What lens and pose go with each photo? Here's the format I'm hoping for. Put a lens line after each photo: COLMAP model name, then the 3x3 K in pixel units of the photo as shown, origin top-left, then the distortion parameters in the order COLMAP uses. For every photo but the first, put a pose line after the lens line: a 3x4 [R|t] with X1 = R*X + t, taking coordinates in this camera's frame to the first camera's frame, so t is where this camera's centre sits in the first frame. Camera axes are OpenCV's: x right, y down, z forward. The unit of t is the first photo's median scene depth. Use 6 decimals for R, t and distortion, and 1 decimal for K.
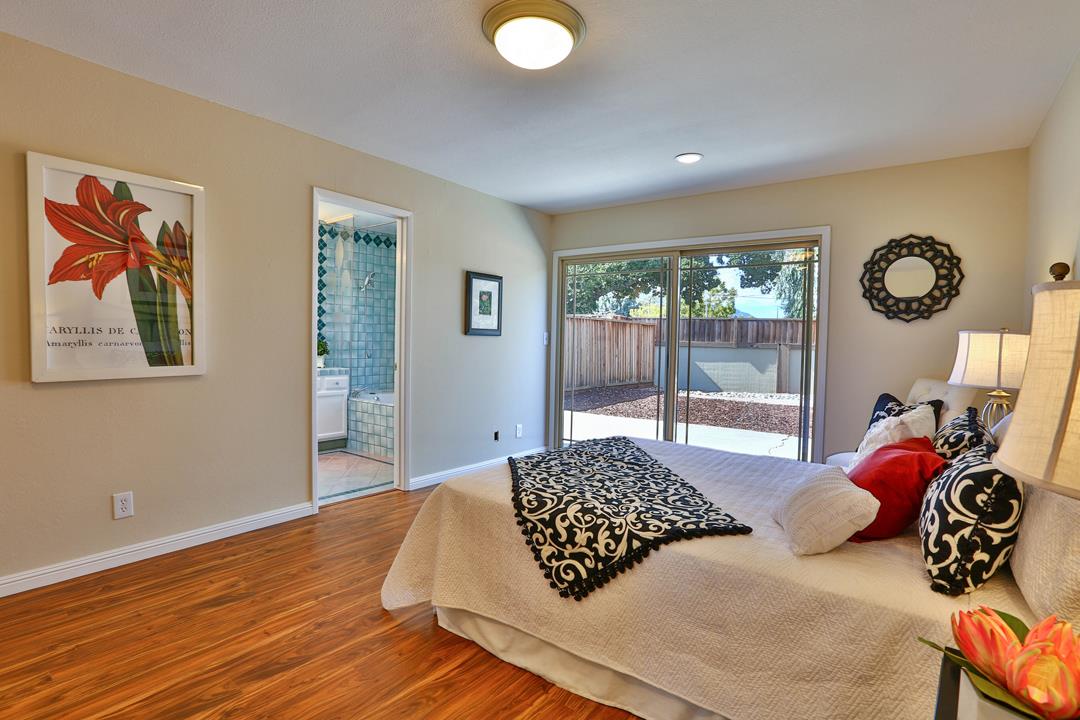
lens RADIAL K [[535.1, 0, 543.2], [0, 535.1, 358.4], [0, 0, 1]] dist [-0.023428, -0.000431]
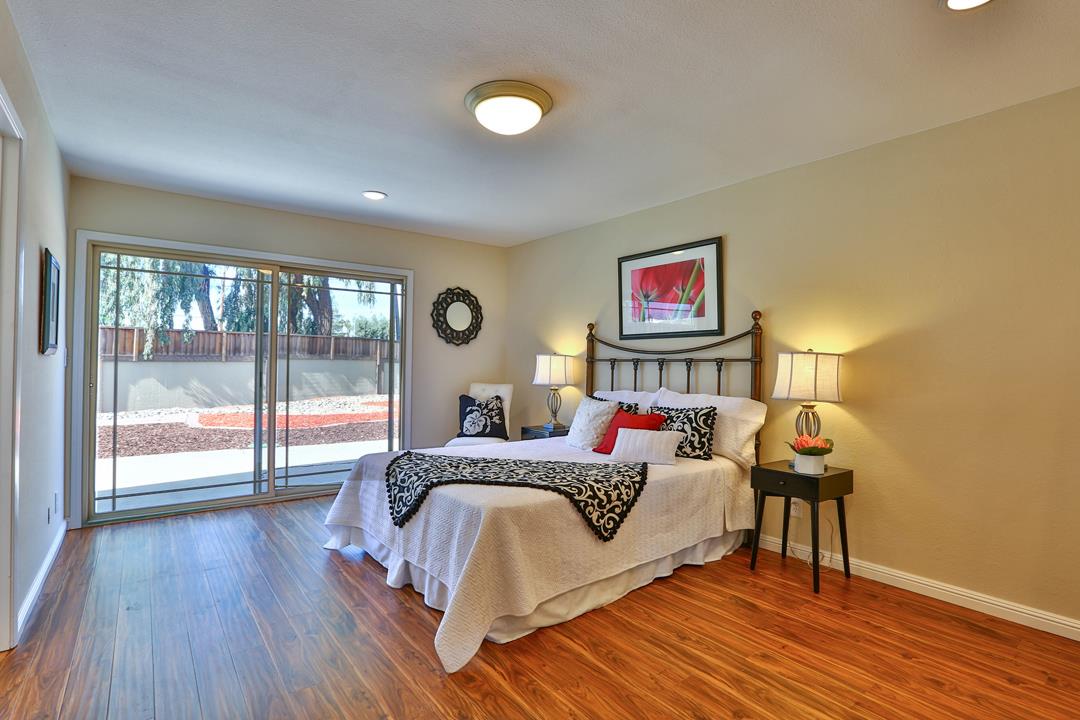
lens RADIAL K [[535.1, 0, 547.9], [0, 535.1, 353.5], [0, 0, 1]] dist [-0.023428, -0.000431]
pose [[0.233110, -0.000725, 0.972450, -0.750583], [0.022268, 0.999741, -0.004592, -0.035159], [-0.972195, 0.022725, 0.233066, 0.421253]]
